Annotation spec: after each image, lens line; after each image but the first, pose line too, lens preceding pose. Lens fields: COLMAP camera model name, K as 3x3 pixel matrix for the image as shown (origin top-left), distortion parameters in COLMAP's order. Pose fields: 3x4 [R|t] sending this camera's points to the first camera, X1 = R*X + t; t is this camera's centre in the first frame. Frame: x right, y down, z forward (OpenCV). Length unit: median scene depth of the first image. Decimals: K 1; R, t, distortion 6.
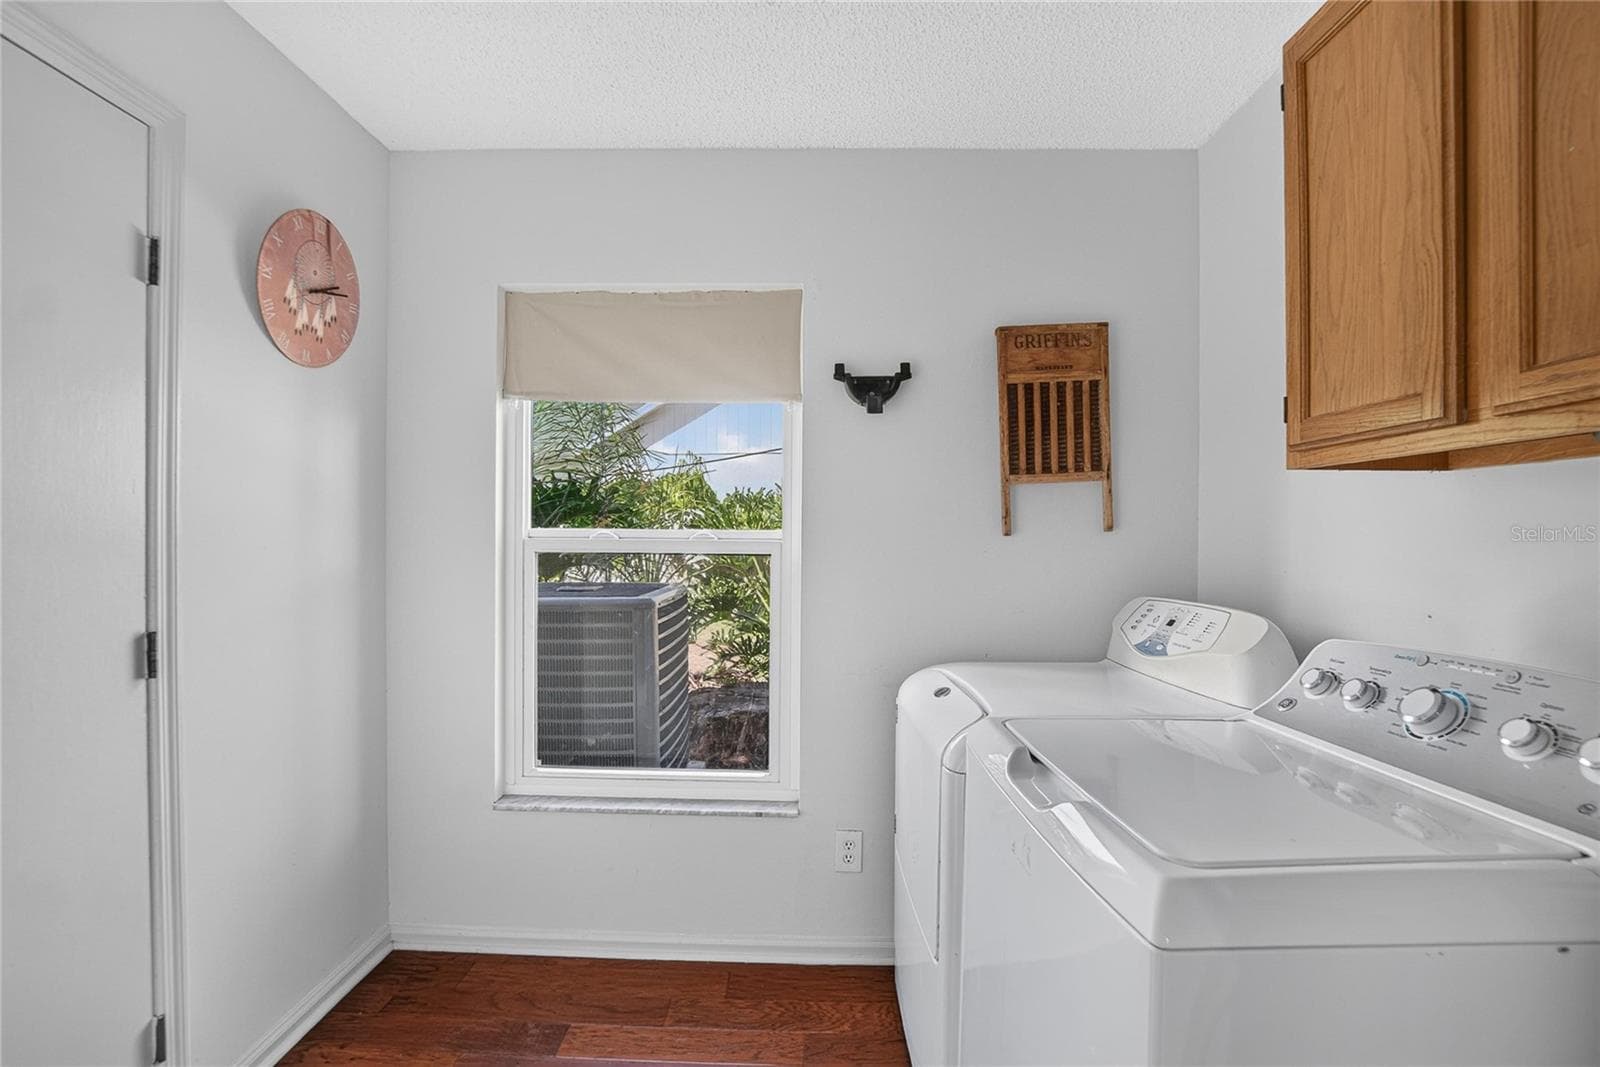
lens RADIAL K [[716.4, 0, 800.0], [0, 716.4, 533.5], [0, 0, 1]] dist [-0.038609, 0.000061]
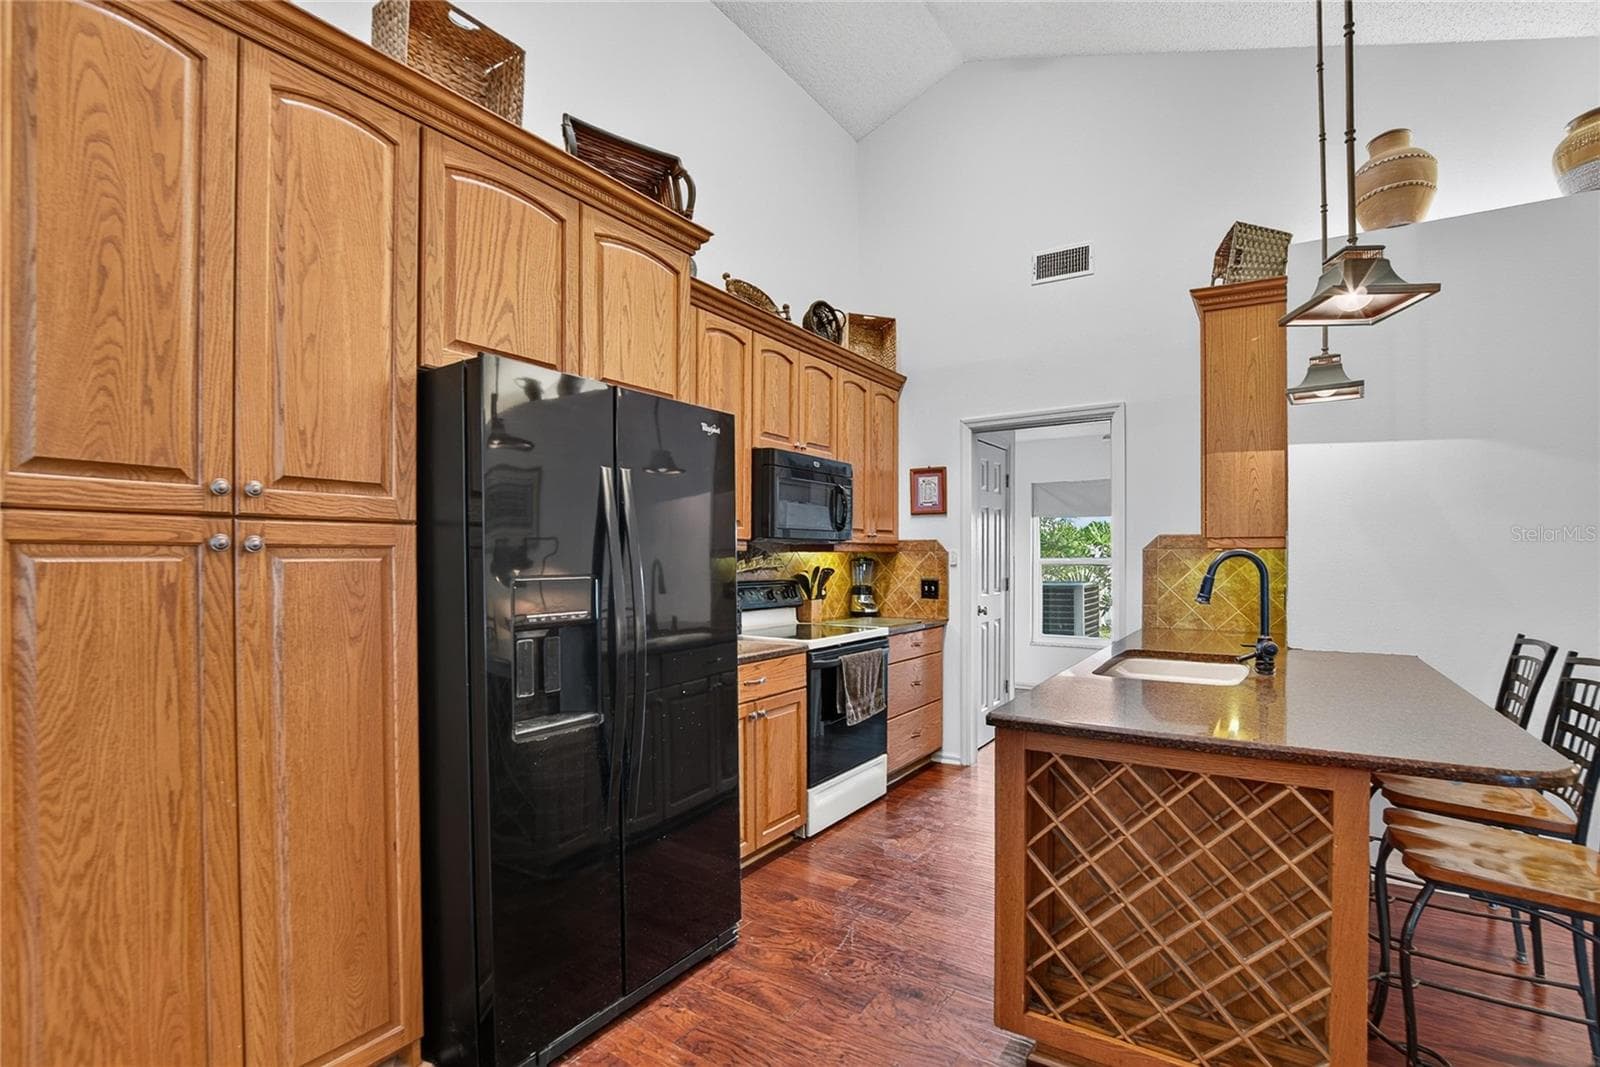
lens RADIAL K [[726.6, 0, 800.4], [0, 726.6, 566.6], [0, 0, 1]] dist [0.000073, 0.000068]
pose [[0.842357, 0.000588, -0.538919, 0.249606], [0.001775, 0.999991, 0.003866, 0.011306], [0.538917, -0.004213, 0.842349, -1.239985]]
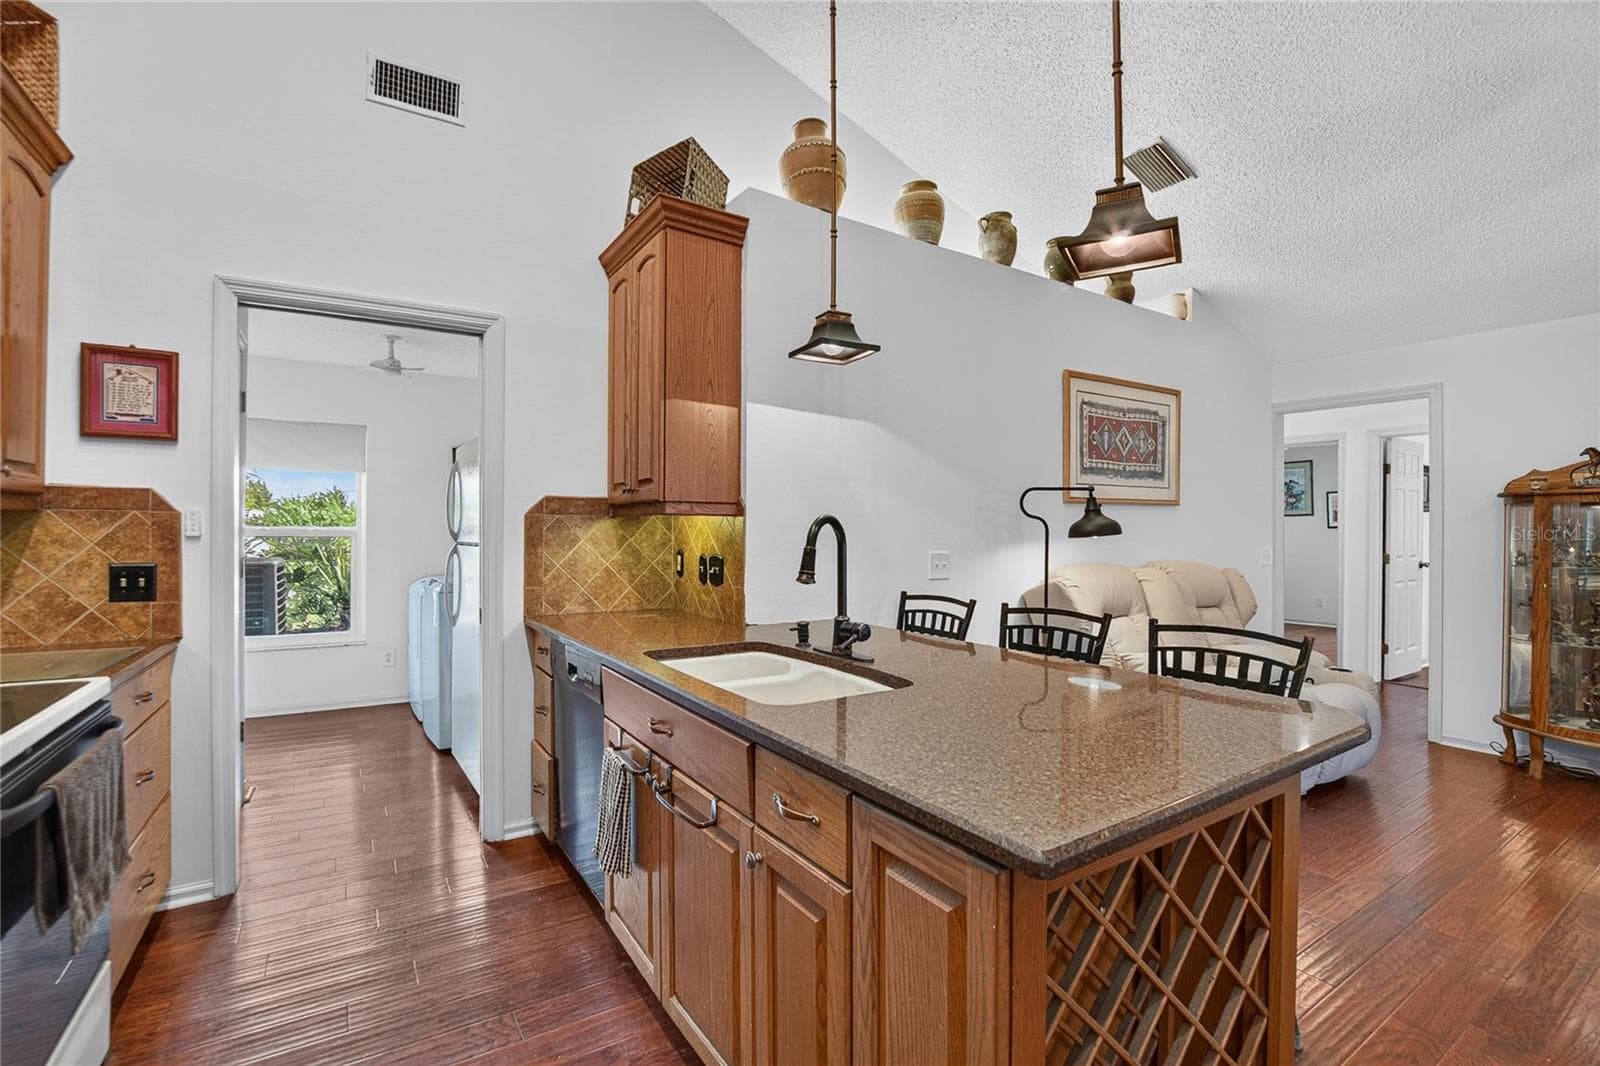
lens RADIAL K [[716.4, 0, 800.0], [0, 716.4, 533.0], [0, 0, 1]] dist [-0.038609, 0.000061]
pose [[0.829522, -0.004102, 0.558459, -0.063913], [0.003315, 0.999992, 0.002421, 0.010887], [-0.558465, -0.000157, 0.829528, -0.926129]]
